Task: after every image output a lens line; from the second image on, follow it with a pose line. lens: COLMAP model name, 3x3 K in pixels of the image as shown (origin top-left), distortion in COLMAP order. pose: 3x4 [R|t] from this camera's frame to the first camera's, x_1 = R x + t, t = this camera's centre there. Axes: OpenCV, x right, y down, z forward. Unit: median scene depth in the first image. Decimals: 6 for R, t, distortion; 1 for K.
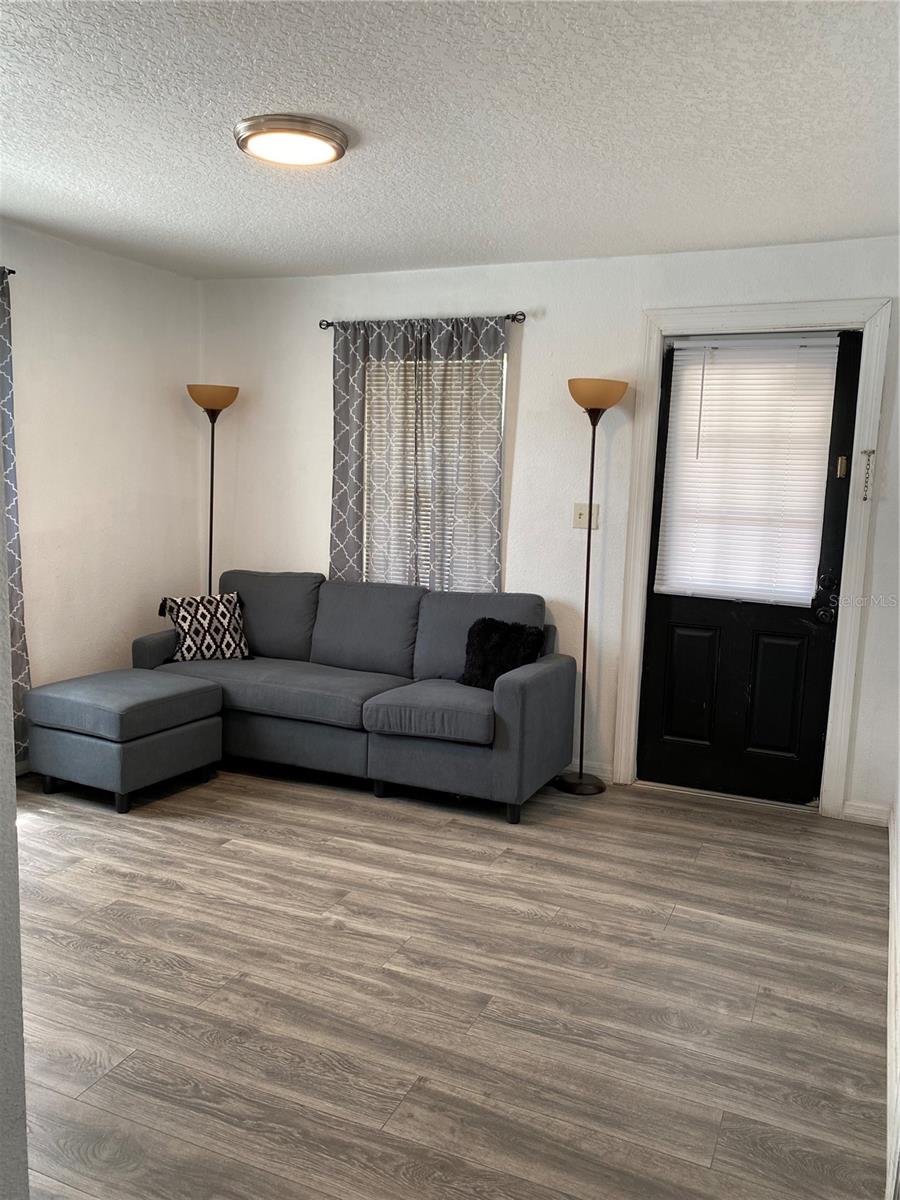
lens RADIAL K [[926.7, 0, 447.7], [0, 926.7, 600.8], [0, 0, 1]] dist [0.003051, 0.015645]
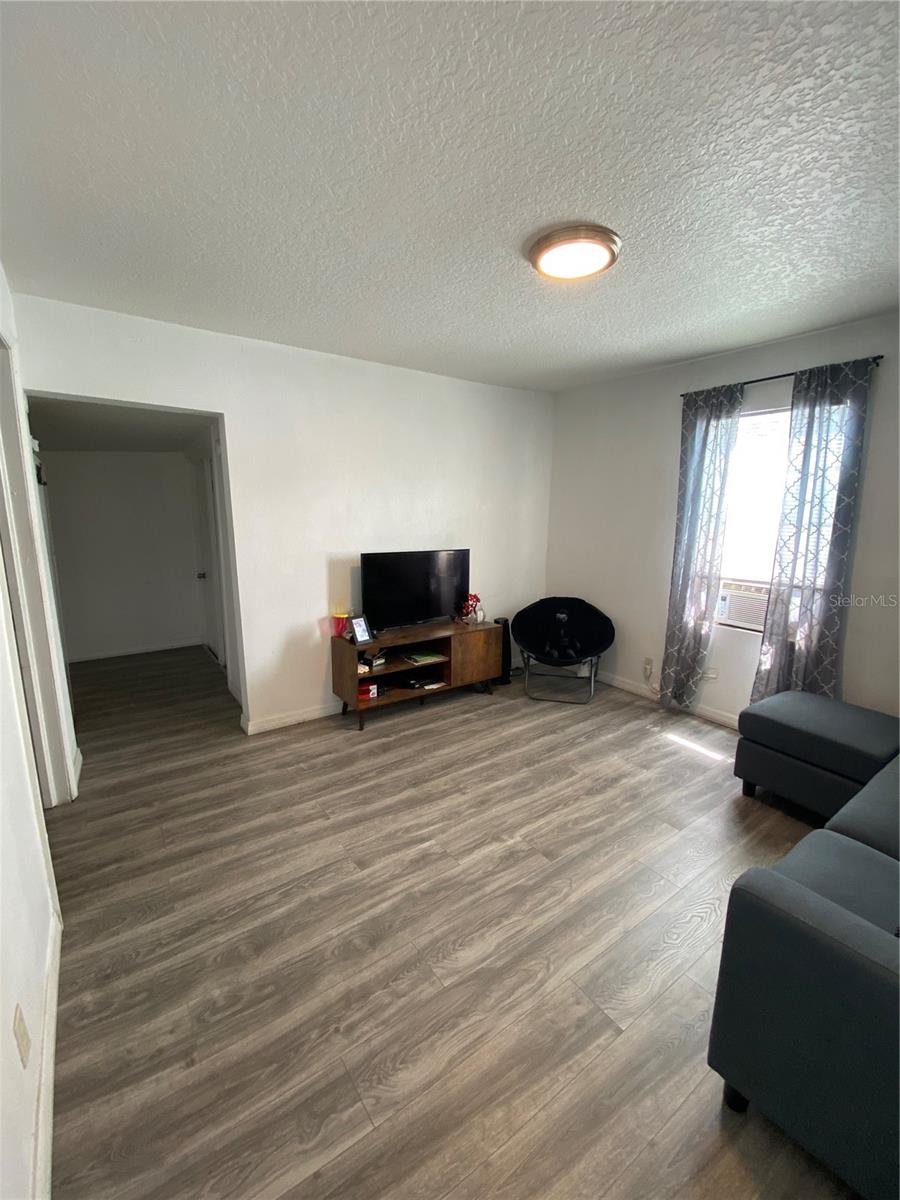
lens RADIAL K [[485.3, 0, 449.6], [0, 485.3, 597.9], [0, 0, 1]] dist [-0.002831, -0.008526]
pose [[-0.496444, 0.121728, -0.859492, 0.471993], [-0.142994, 0.965126, 0.219283, -0.143143], [0.856210, 0.231764, -0.461724, 1.108720]]
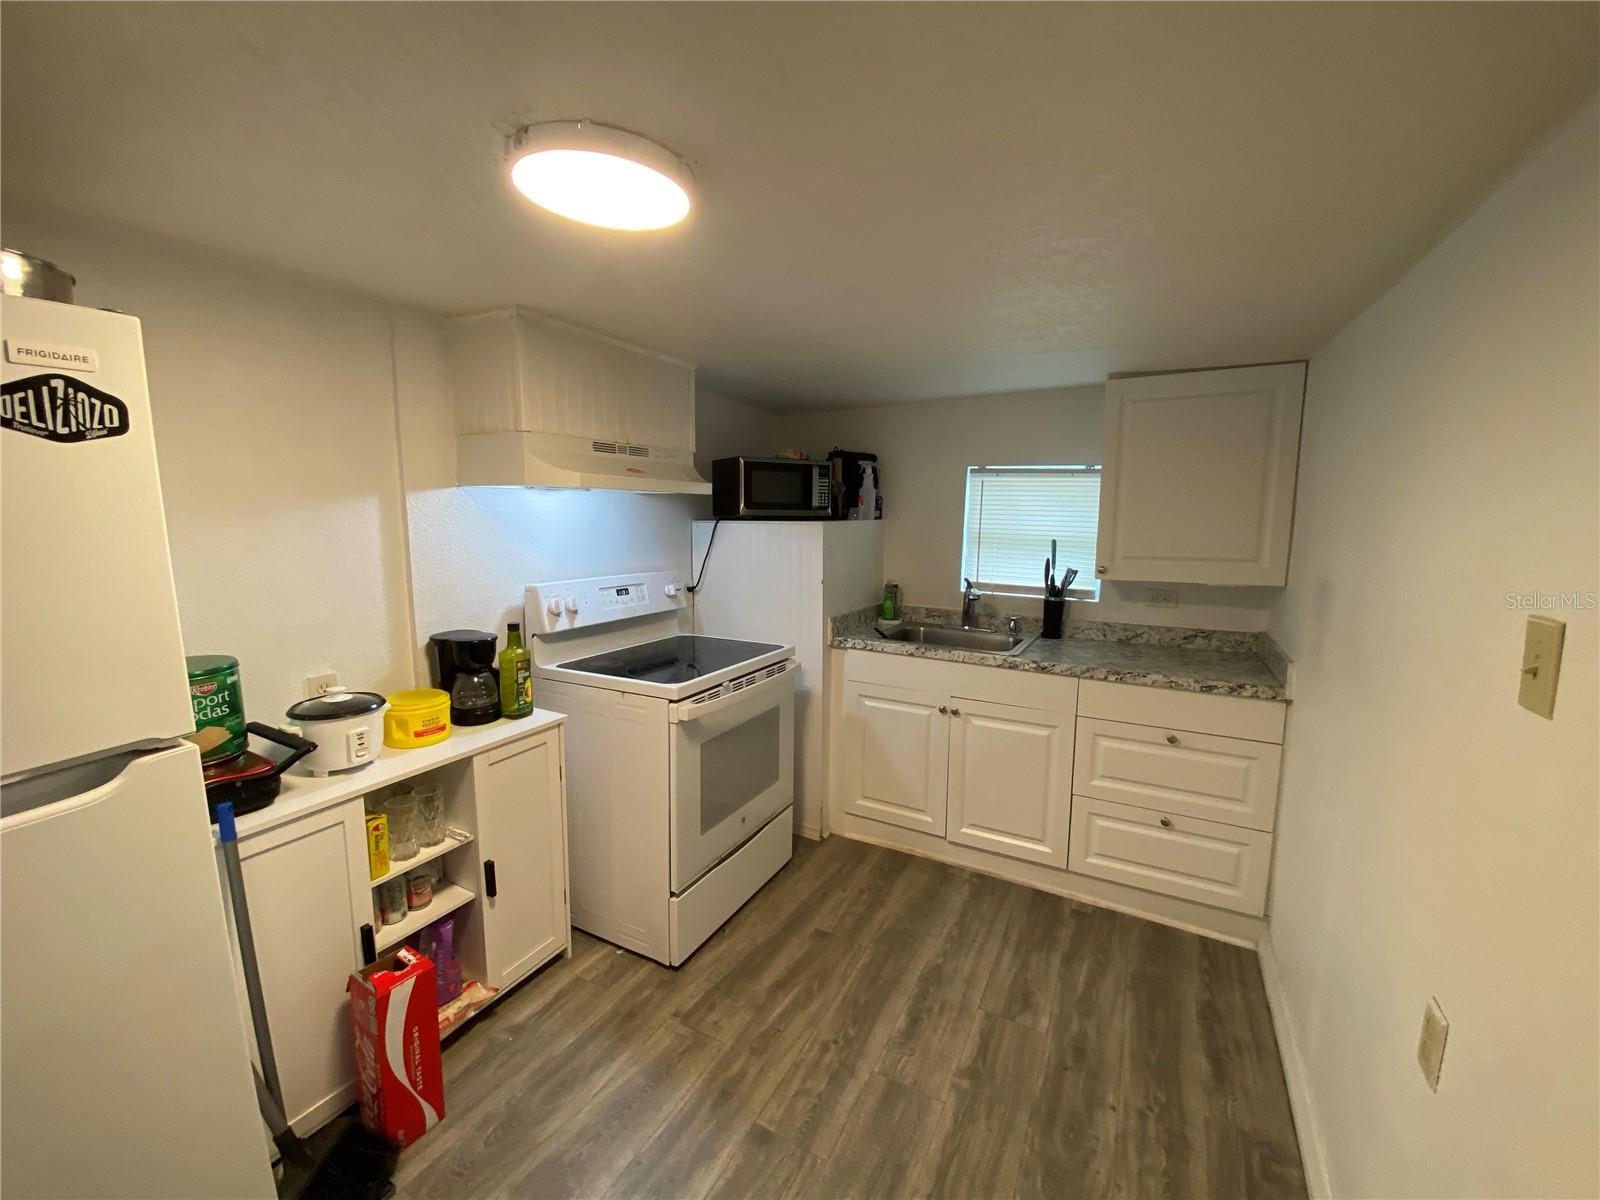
lens RADIAL K [[647.1, 0, 785.0], [0, 647.1, 594.7], [0, 0, 1]] dist [-0.002831, -0.008526]
pose [[0.090049, -0.156573, 0.983553, -0.309327], [0.137094, 0.980113, 0.143473, -0.147400], [-0.986456, 0.121920, 0.109724, 0.847074]]
